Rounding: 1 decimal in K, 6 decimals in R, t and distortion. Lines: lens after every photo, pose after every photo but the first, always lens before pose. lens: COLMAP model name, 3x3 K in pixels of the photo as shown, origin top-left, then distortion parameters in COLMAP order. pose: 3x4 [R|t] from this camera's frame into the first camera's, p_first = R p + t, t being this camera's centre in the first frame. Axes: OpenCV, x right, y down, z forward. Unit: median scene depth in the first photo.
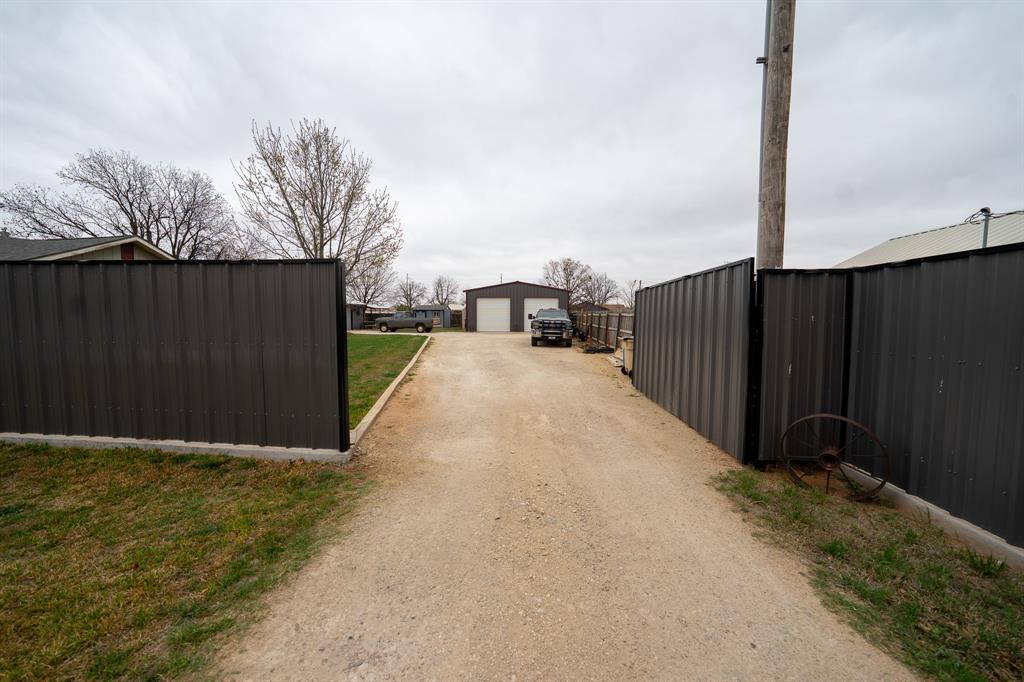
lens RADIAL K [[355.7, 0, 514.6], [0, 355.7, 335.1], [0, 0, 1]] dist [-0.031277, 0.006860]
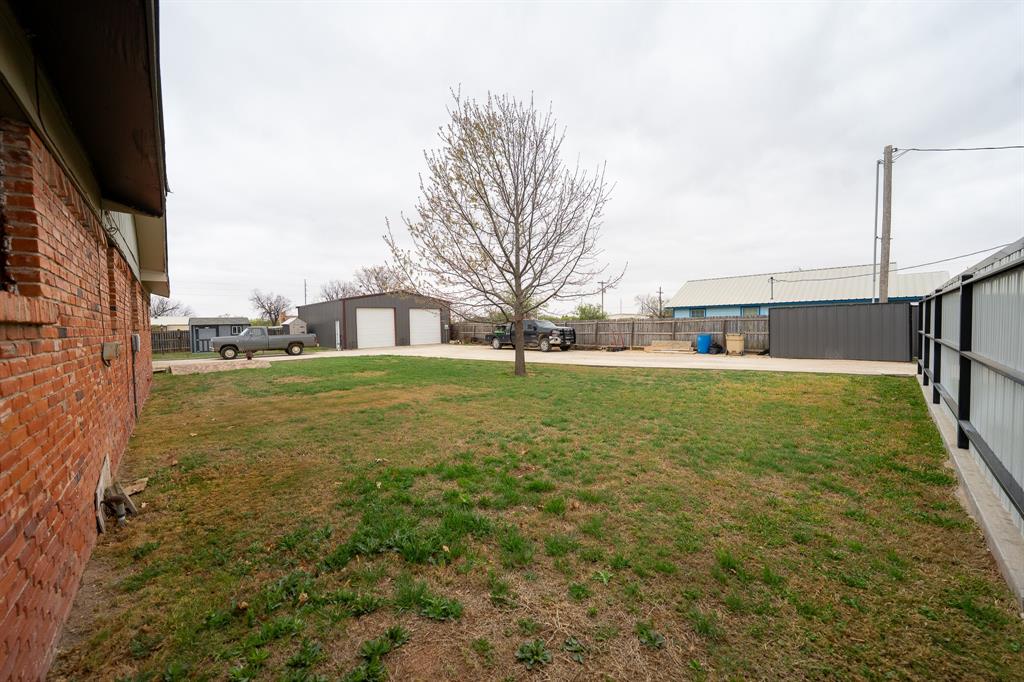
lens RADIAL K [[355.7, 0, 514.6], [0, 355.7, 335.1], [0, 0, 1]] dist [-0.031277, 0.006860]
pose [[0.699055, -0.044955, 0.713653, -0.437988], [0.067244, 0.997732, -0.003019, -0.014313], [-0.711899, 0.050099, 0.700493, 0.165360]]
